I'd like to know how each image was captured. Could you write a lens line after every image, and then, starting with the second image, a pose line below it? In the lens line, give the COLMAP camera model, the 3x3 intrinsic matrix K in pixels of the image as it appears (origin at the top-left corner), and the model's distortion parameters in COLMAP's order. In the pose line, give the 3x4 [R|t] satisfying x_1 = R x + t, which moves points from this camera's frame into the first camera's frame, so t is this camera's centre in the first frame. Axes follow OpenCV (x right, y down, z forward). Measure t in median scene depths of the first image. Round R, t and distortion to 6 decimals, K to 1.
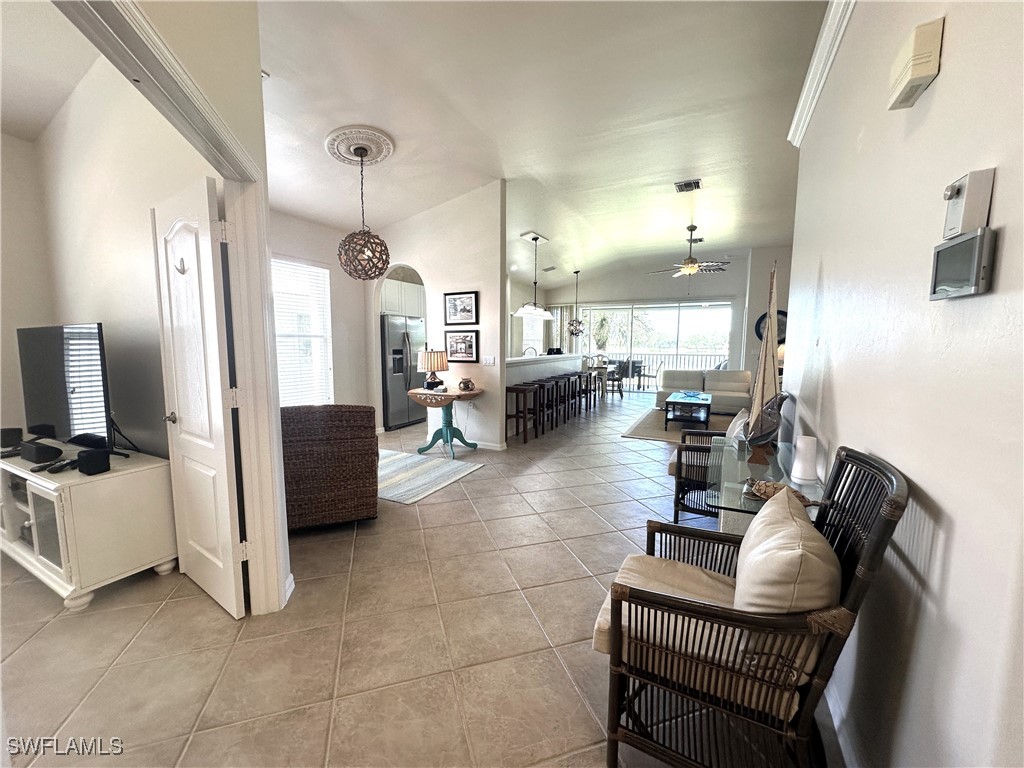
lens RADIAL K [[411.9, 0, 512.0], [0, 411.9, 384.0], [0, 0, 1]] dist [-0.000135, -0.000169]
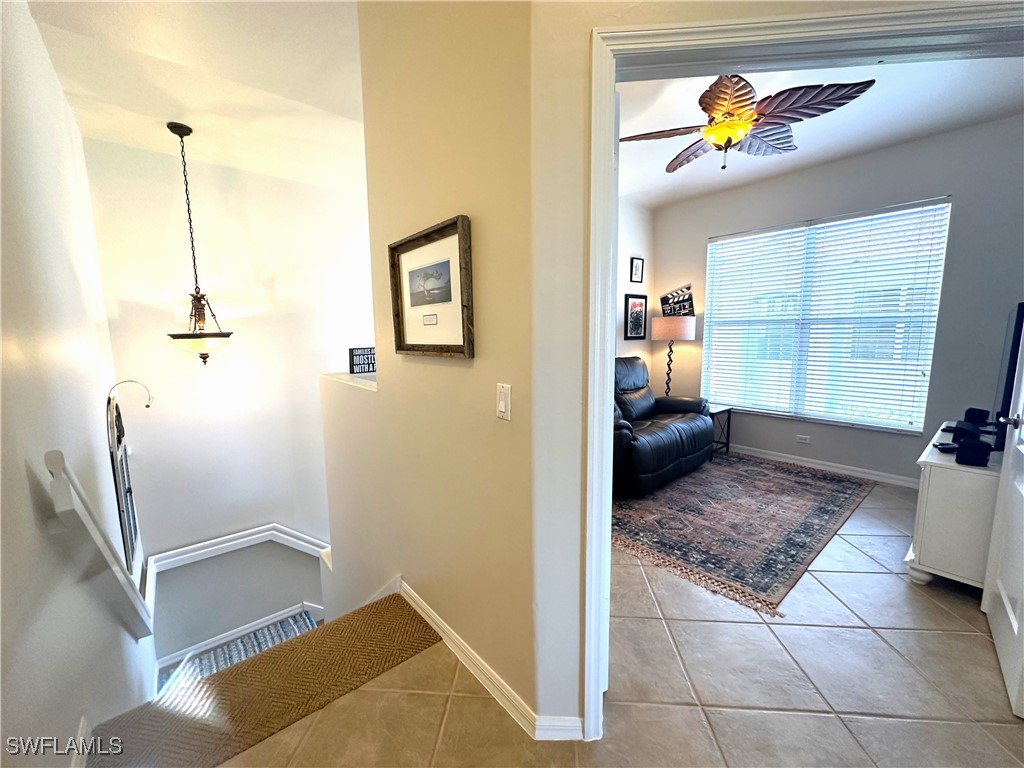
lens RADIAL K [[409.6, 0, 510.9], [0, 409.6, 384.2], [0, 0, 1]] dist [-0.002411, 0.000523]
pose [[-0.376553, 0.122377, -0.918276, 0.224704], [-0.085579, 0.982403, 0.166016, -0.030505], [0.922434, 0.141099, -0.359454, 0.330823]]
